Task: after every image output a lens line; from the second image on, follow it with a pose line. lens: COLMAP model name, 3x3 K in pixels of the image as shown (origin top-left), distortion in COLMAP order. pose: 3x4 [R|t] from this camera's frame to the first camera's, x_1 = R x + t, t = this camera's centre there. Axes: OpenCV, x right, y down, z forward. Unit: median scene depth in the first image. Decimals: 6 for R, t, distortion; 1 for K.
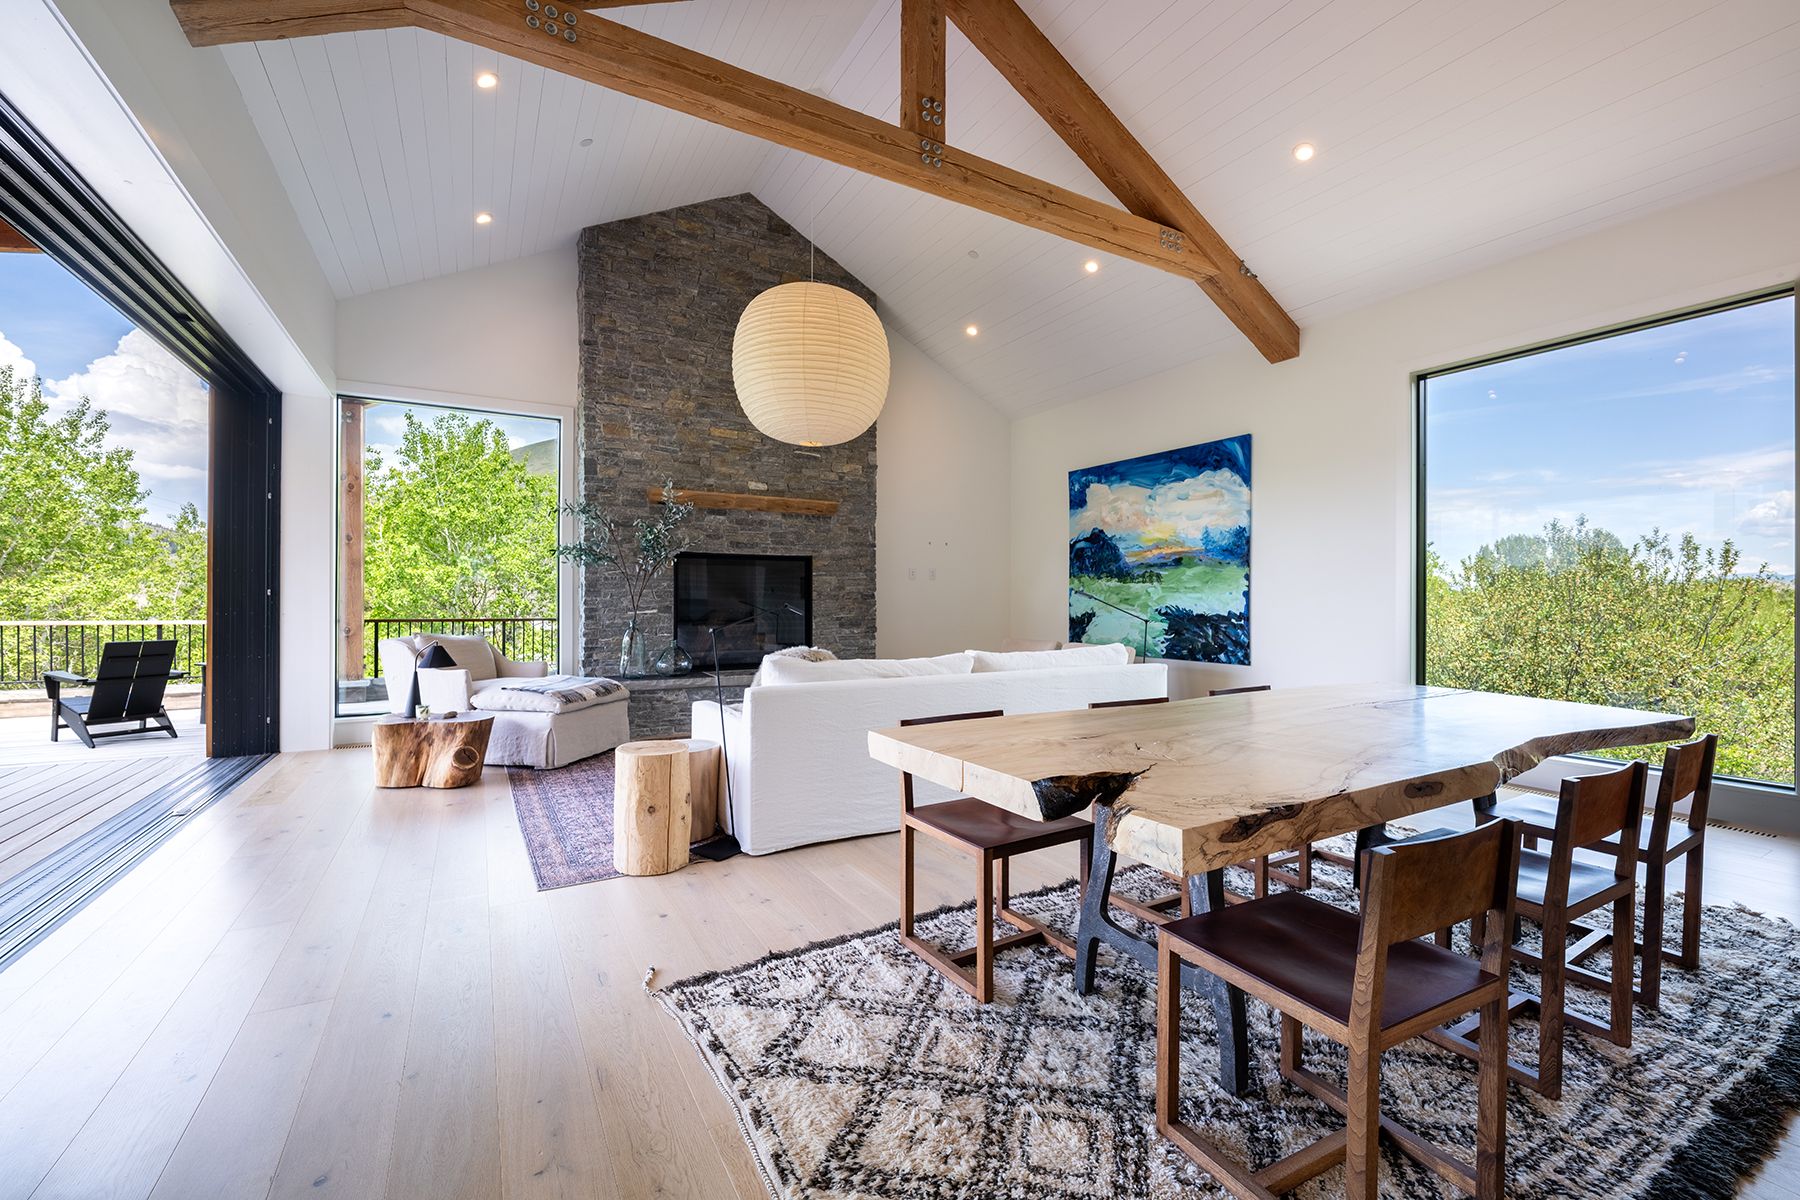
lens RADIAL K [[738.7, 0, 899.8], [0, 738.7, 611.7], [0, 0, 1]] dist [-0.002395, -0.000753]
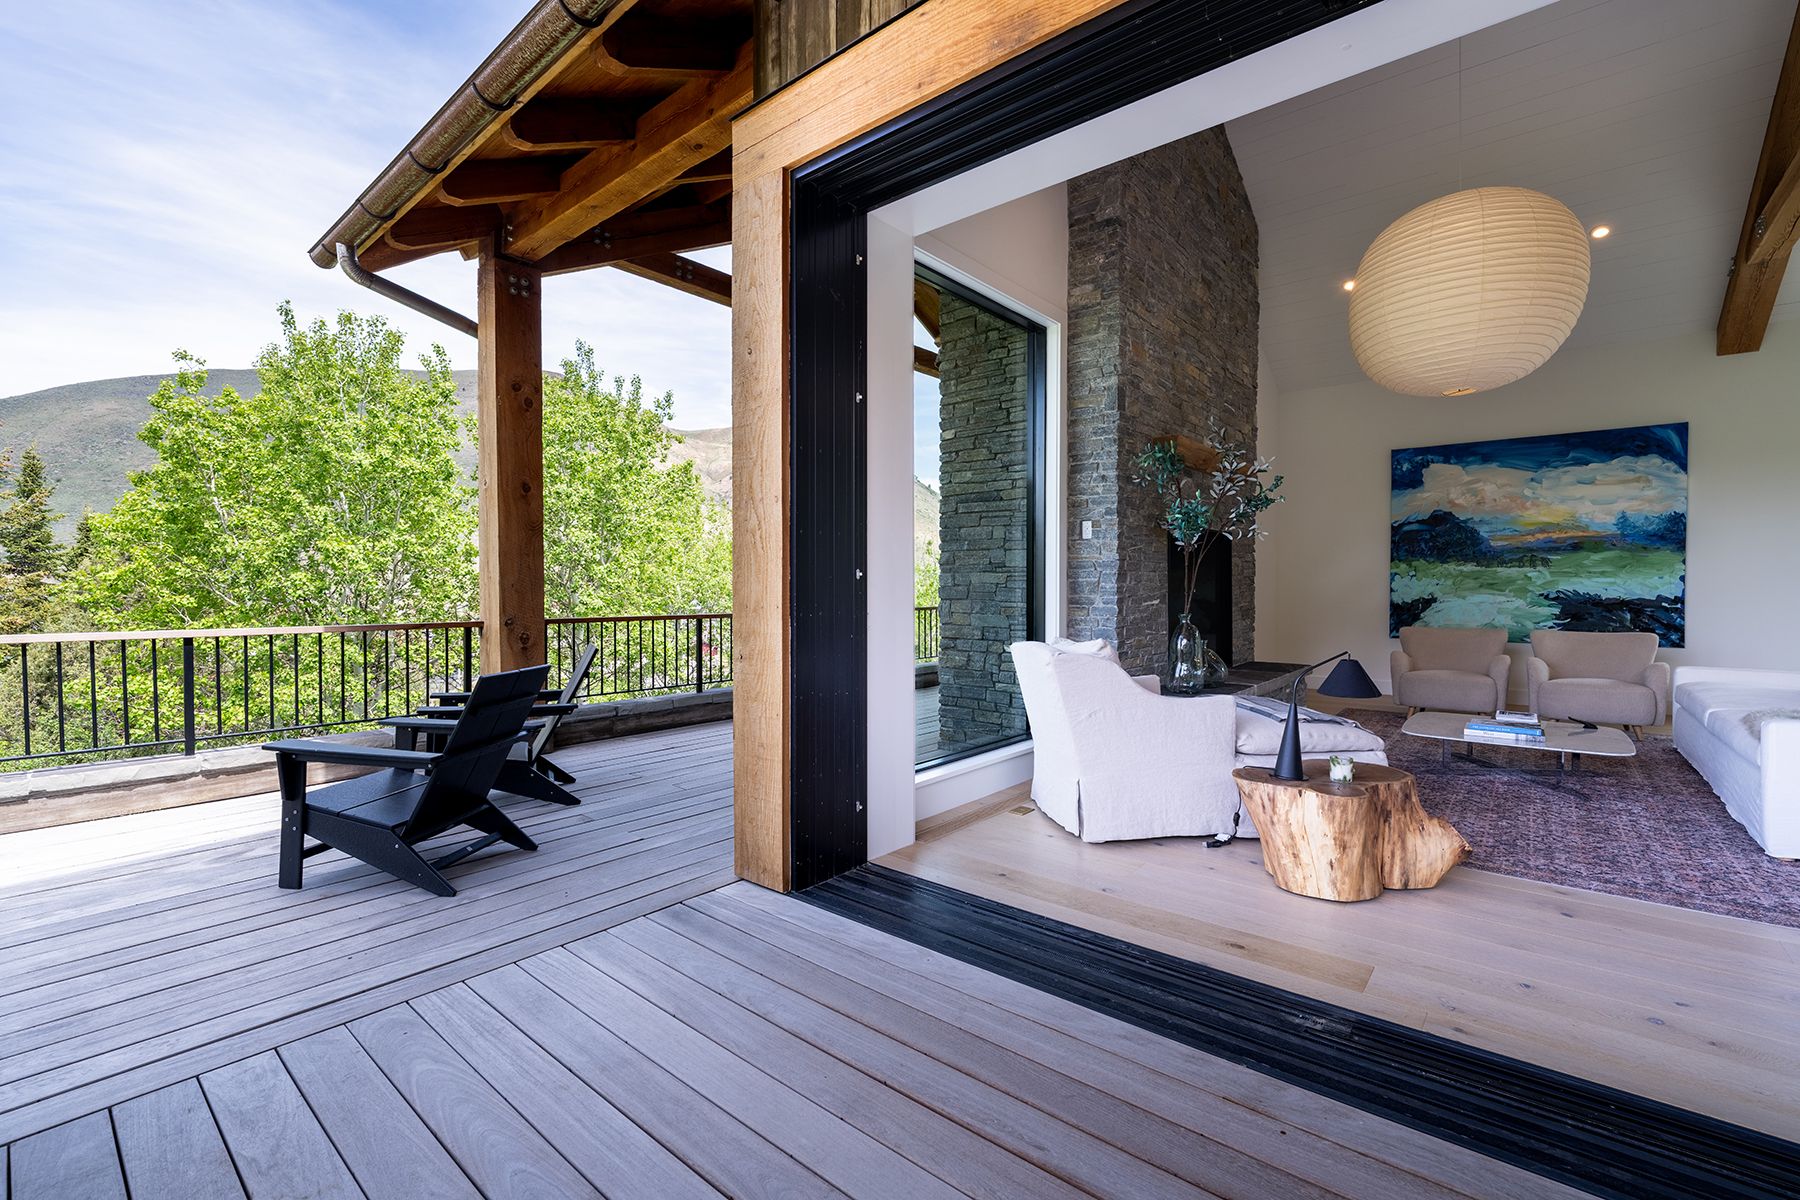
lens RADIAL K [[743.3, 0, 864.1], [0, 743.3, 597.5], [0, 0, 1]] dist [0.000215, -0.006024]
pose [[0.940809, -0.006466, 0.338877, -0.893491], [0.007518, 0.999970, -0.001791, -0.003894], [-0.338855, 0.004233, 0.940829, 0.400745]]
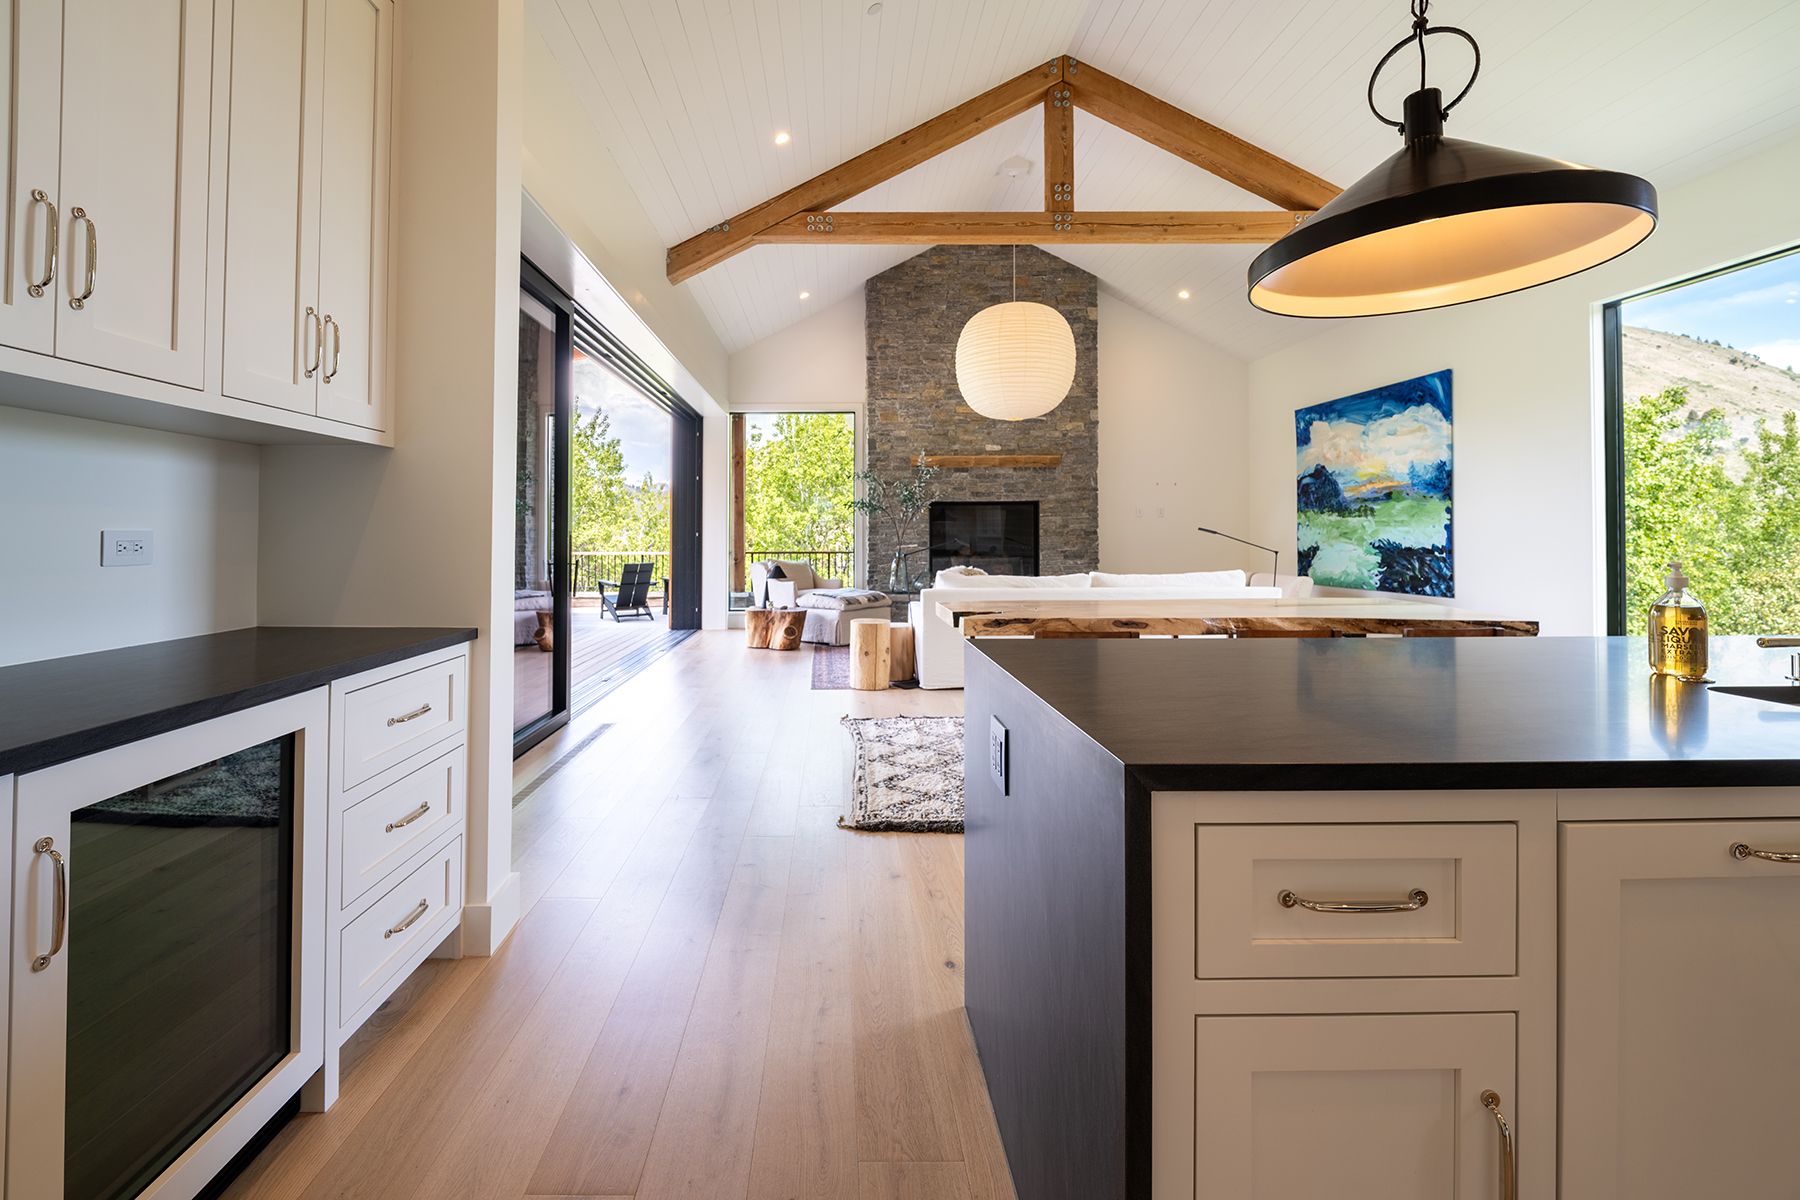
lens RADIAL K [[790.3, 0, 830.8], [0, 790.3, 537.6], [0, 0, 1]] dist [0.026841, -0.000145]
pose [[0.863589, -0.007177, -0.504145, 0.277362], [0.000084, 0.999901, -0.014092, 0.005537], [0.504196, 0.012128, 0.863504, -0.353386]]
